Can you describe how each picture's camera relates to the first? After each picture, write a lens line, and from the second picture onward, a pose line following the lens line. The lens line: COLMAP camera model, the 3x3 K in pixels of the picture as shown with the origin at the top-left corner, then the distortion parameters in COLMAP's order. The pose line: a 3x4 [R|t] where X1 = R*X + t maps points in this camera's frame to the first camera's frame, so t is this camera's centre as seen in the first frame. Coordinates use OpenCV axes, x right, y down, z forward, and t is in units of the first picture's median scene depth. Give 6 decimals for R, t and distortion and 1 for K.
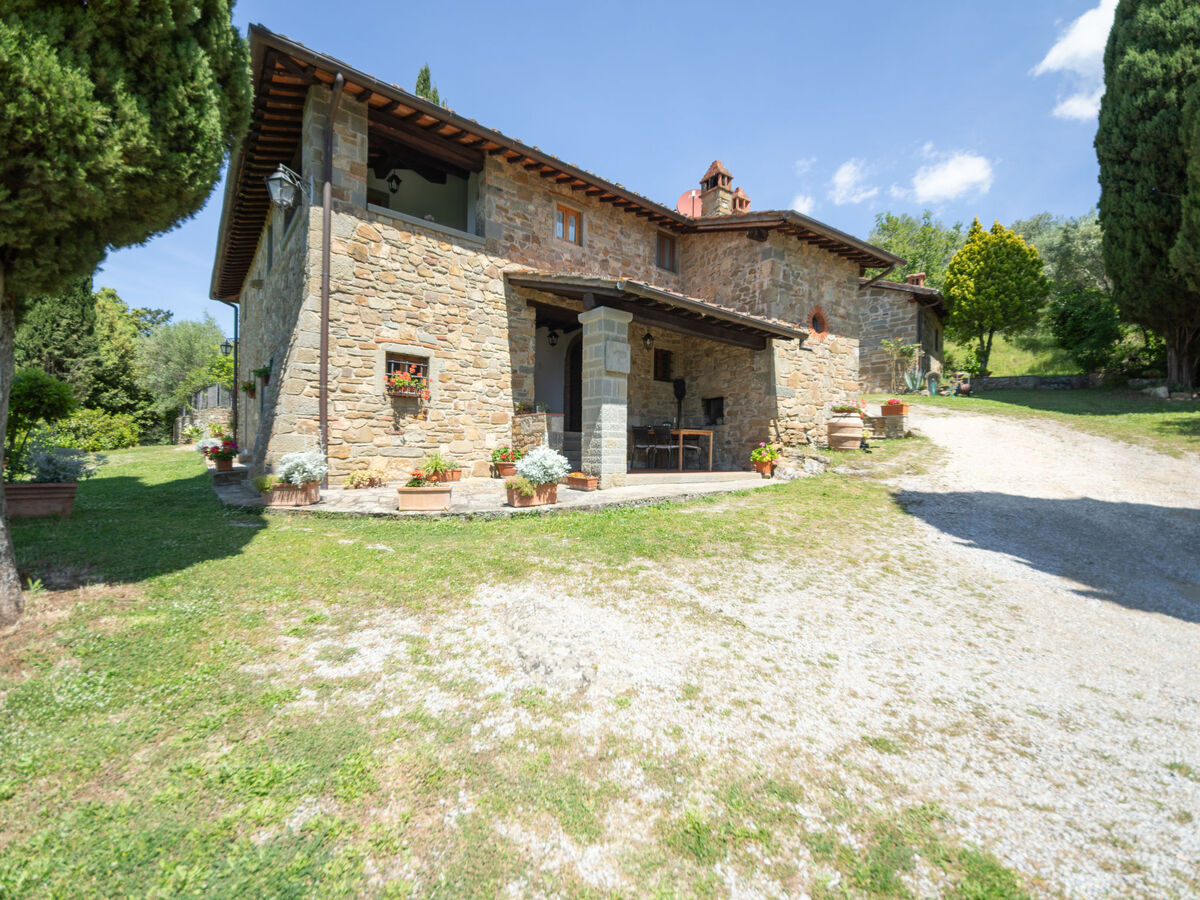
lens RADIAL K [[515.4, 0, 606.2], [0, 515.4, 449.0], [0, 0, 1]] dist [-0.003500, -0.000087]
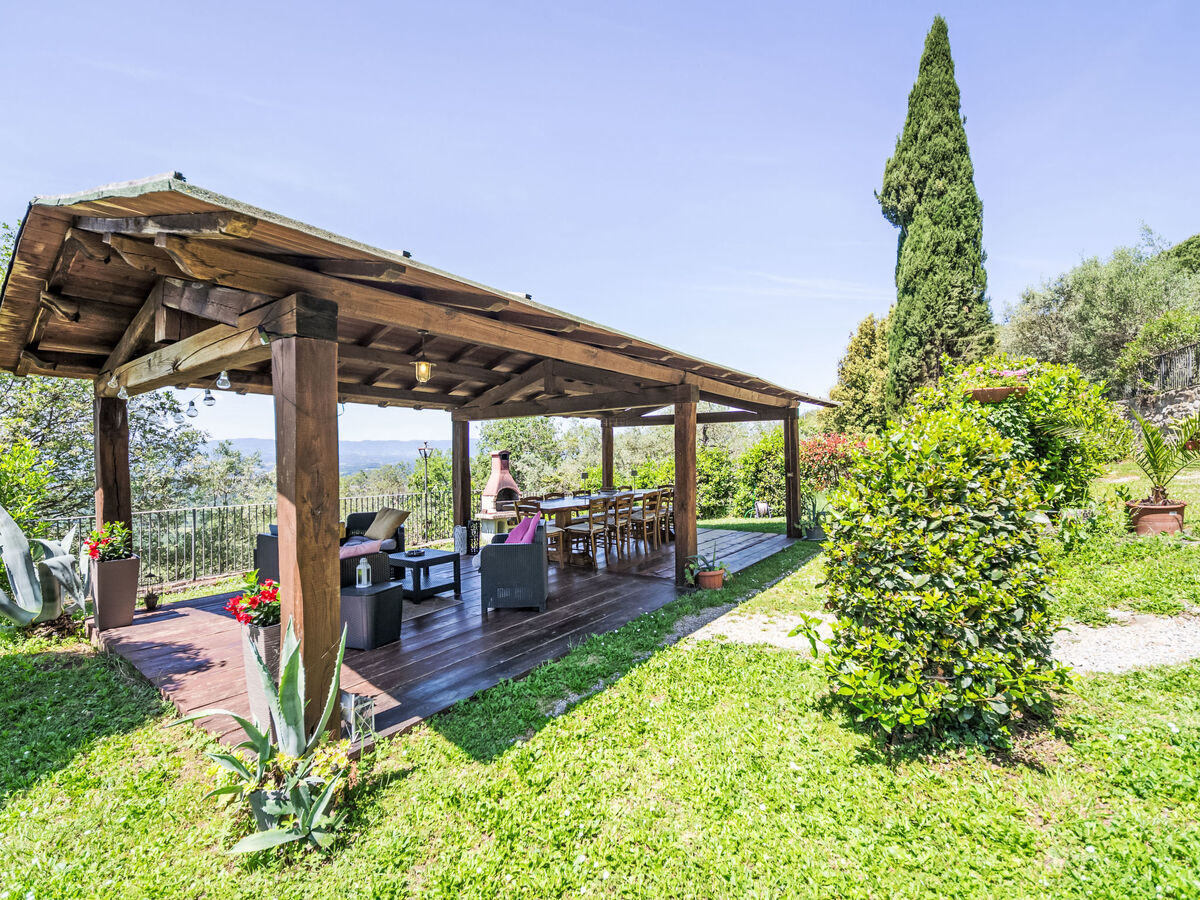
lens RADIAL K [[515.4, 0, 606.2], [0, 515.4, 449.0], [0, 0, 1]] dist [-0.003500, -0.000087]
pose [[0.336496, -0.005802, -0.941667, -1.099986], [0.009626, 0.999950, -0.002722, -0.031597], [0.941636, -0.008149, 0.336535, 0.530612]]
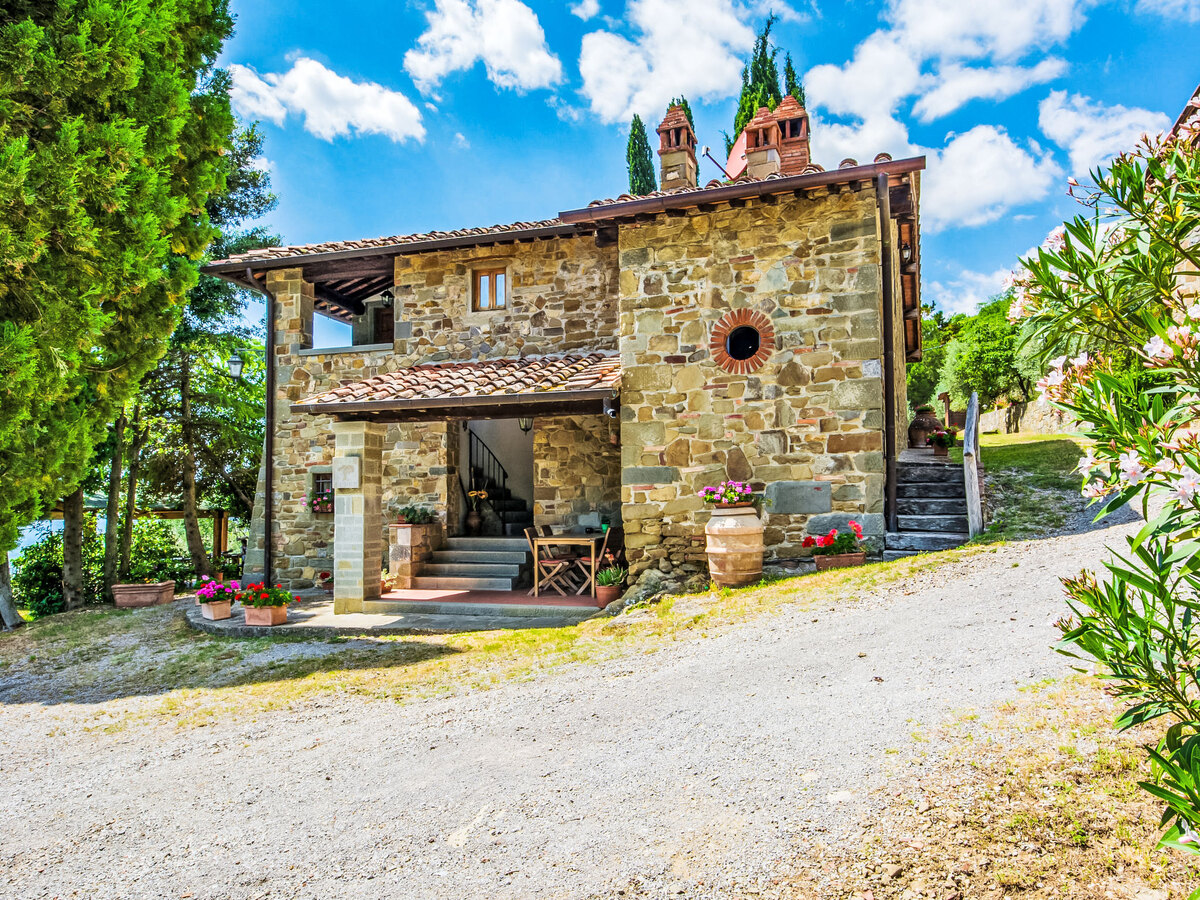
lens RADIAL K [[858.9, 0, 600.0], [0, 858.9, 450.0], [0, 0, 1]] dist [0.000264, 0.000092]
pose [[0.528165, -0.071933, -0.846090, 1.250417], [0.022212, 0.997235, -0.070917, -0.077605], [0.848851, 0.018663, 0.528302, 0.447540]]
